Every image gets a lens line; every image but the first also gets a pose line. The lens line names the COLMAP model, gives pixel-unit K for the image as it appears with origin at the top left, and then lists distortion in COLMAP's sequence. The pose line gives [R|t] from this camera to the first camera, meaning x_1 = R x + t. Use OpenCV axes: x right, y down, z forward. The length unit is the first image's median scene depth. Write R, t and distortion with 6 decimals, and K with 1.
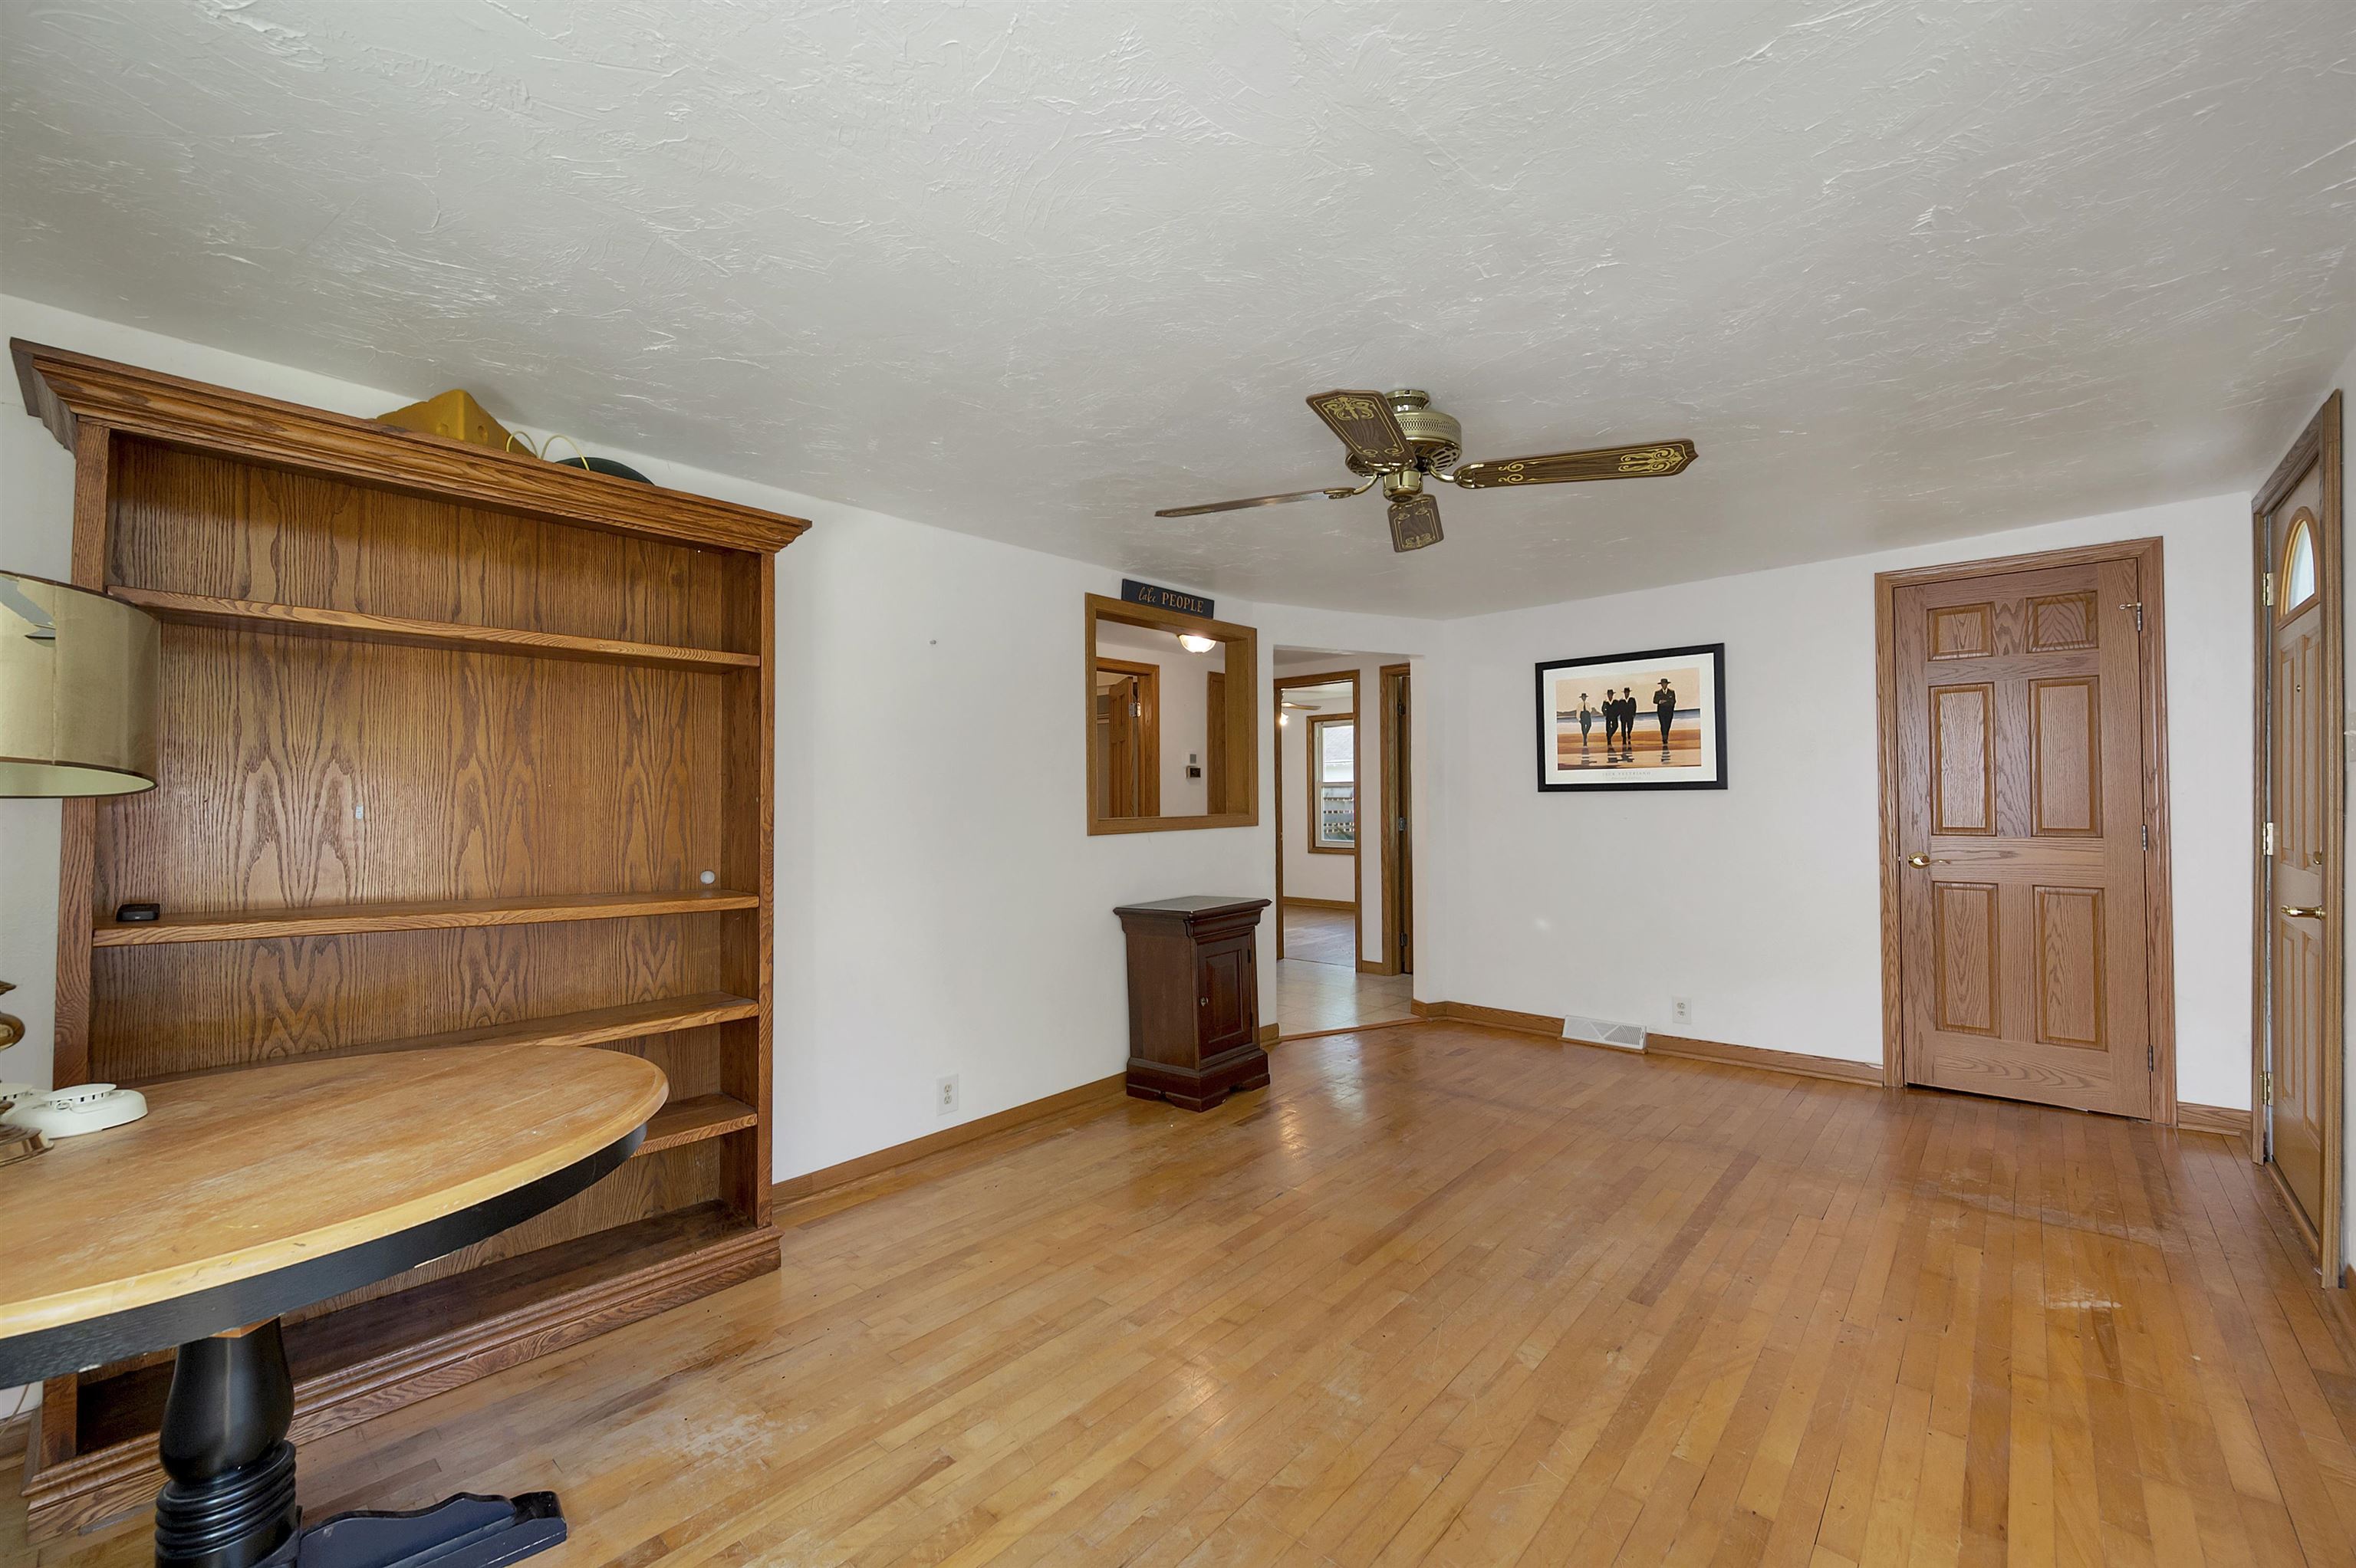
lens RADIAL K [[956.5, 0, 1180.3], [0, 956.5, 792.0], [0, 0, 1]] dist [0.001253, -0.000418]
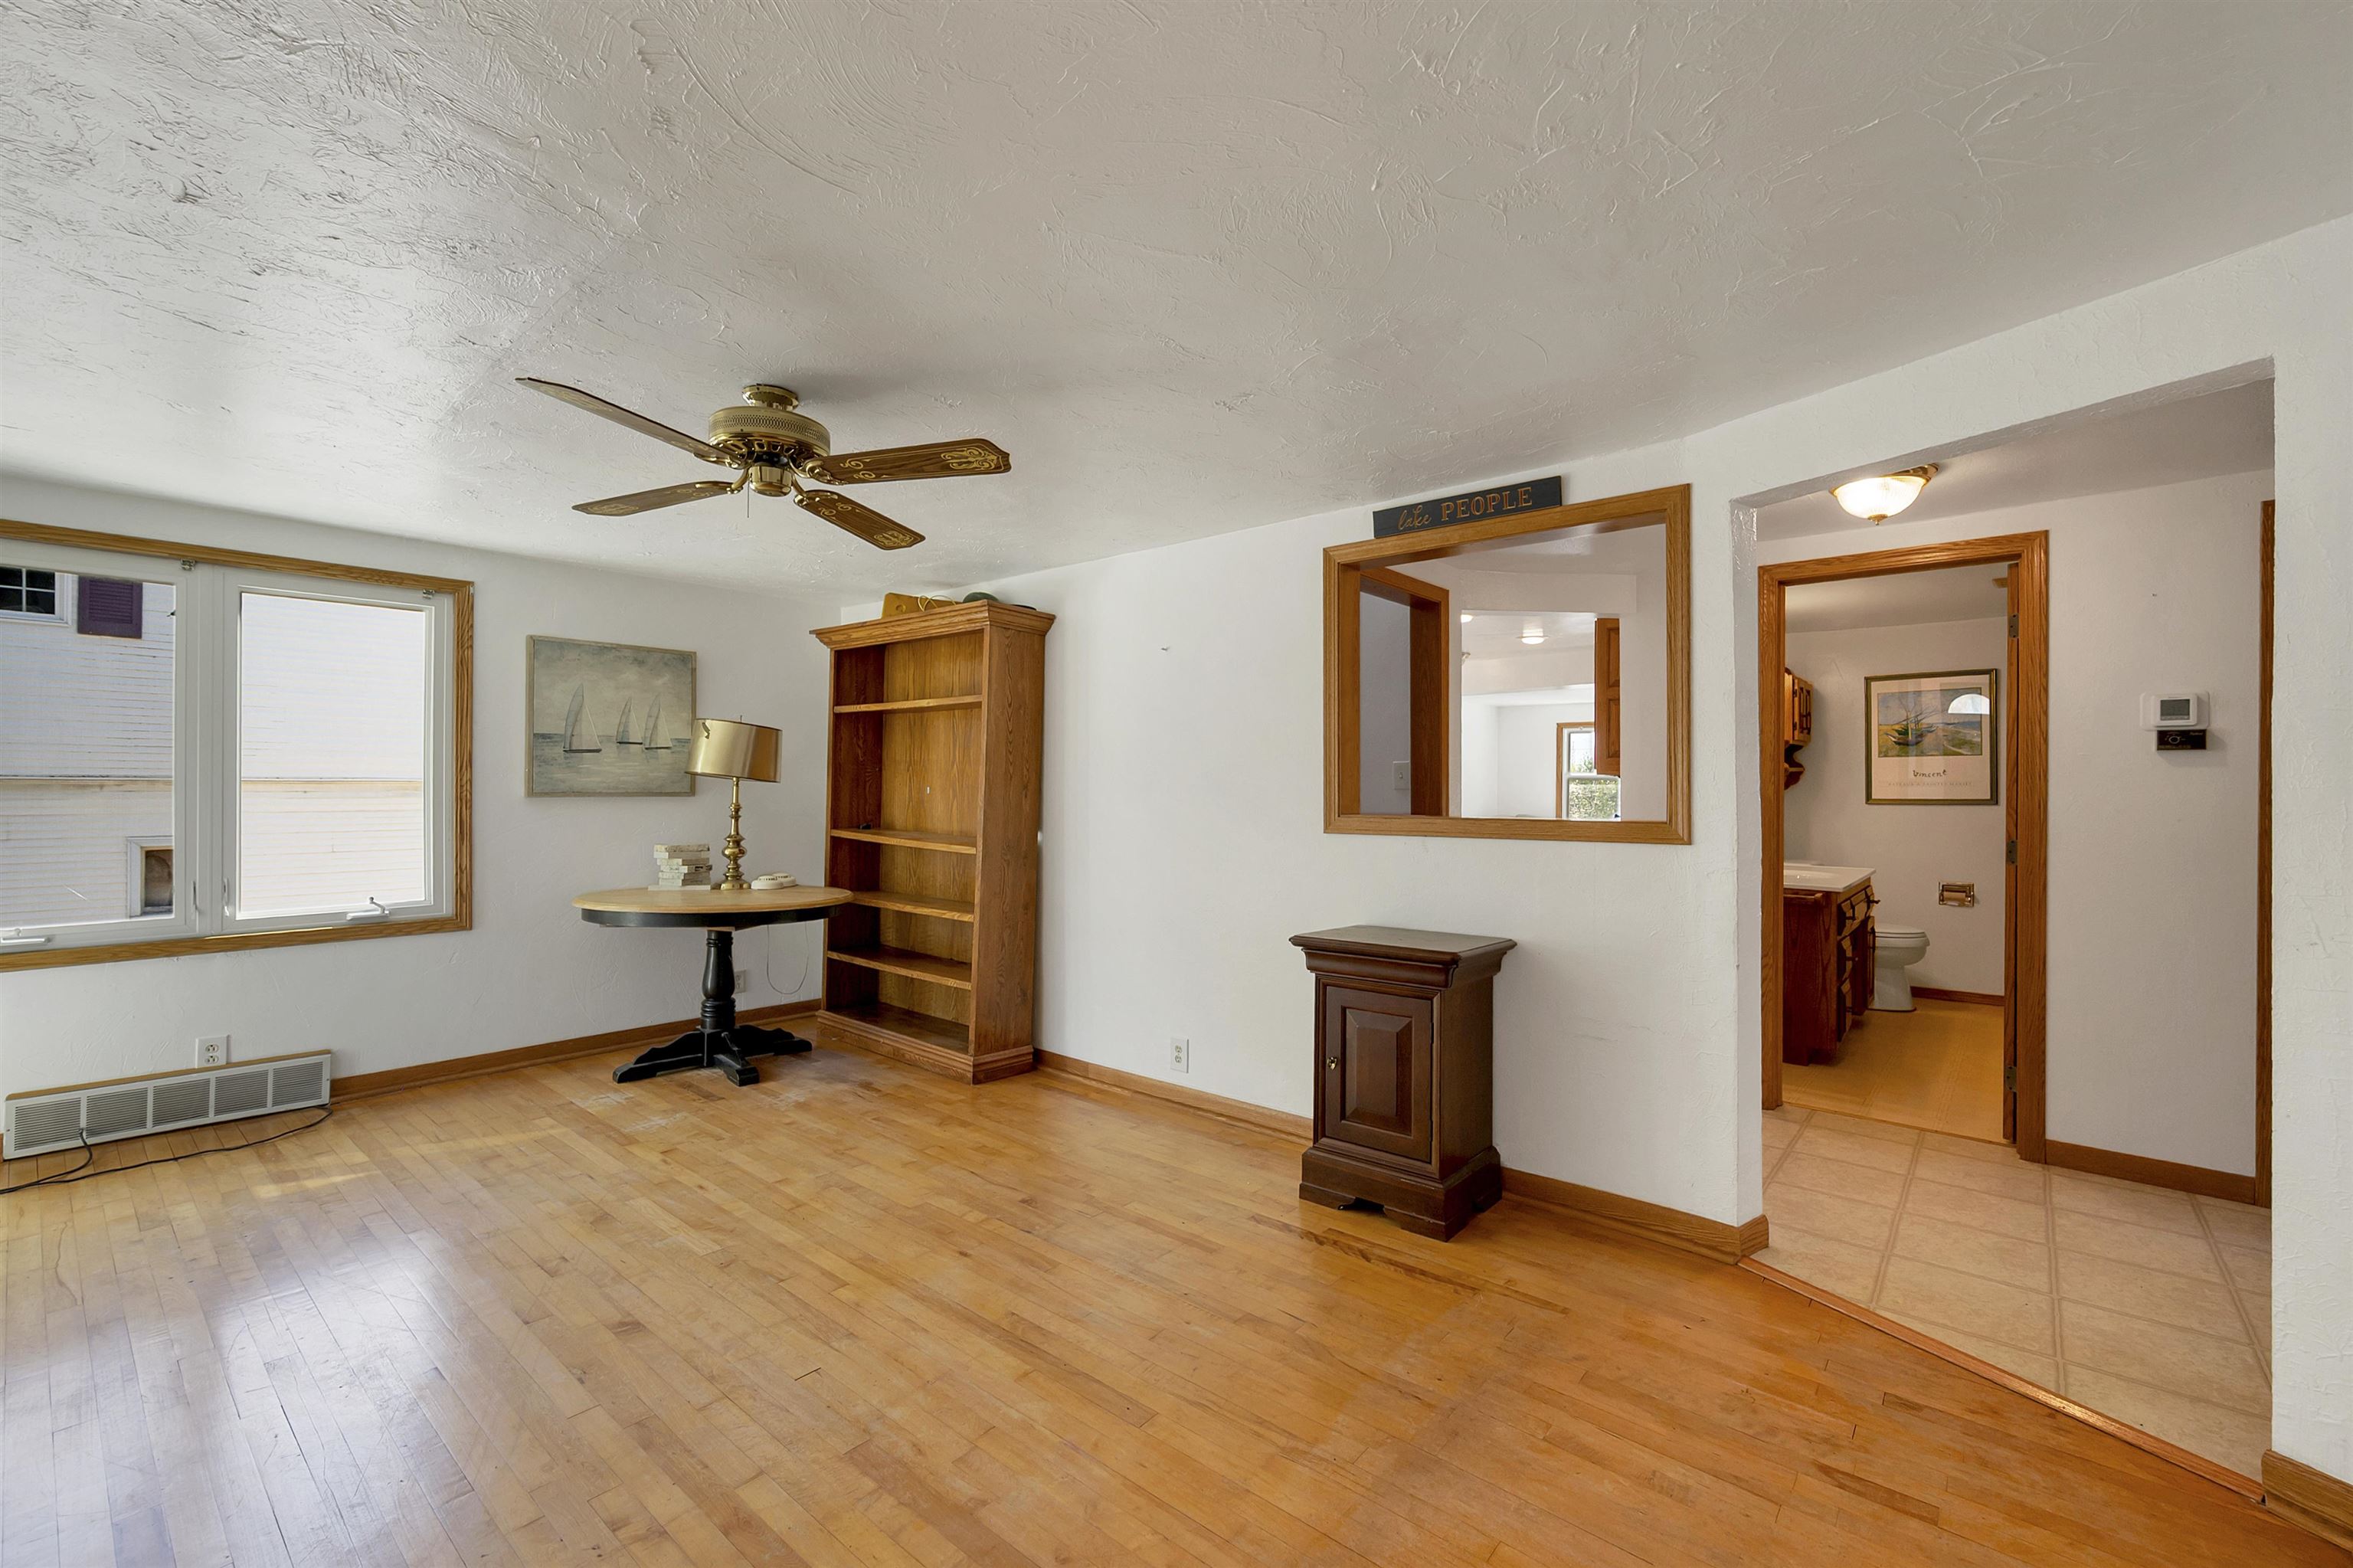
lens RADIAL K [[979.1, 0, 1176.5], [0, 979.1, 784.0], [0, 0, 1]] dist [-0.001151, -0.000133]
pose [[0.024032, 0.009232, -0.999669, 0.872971], [-0.000769, 0.999957, 0.009217, -0.006179], [0.999711, 0.000547, 0.024038, 0.956605]]
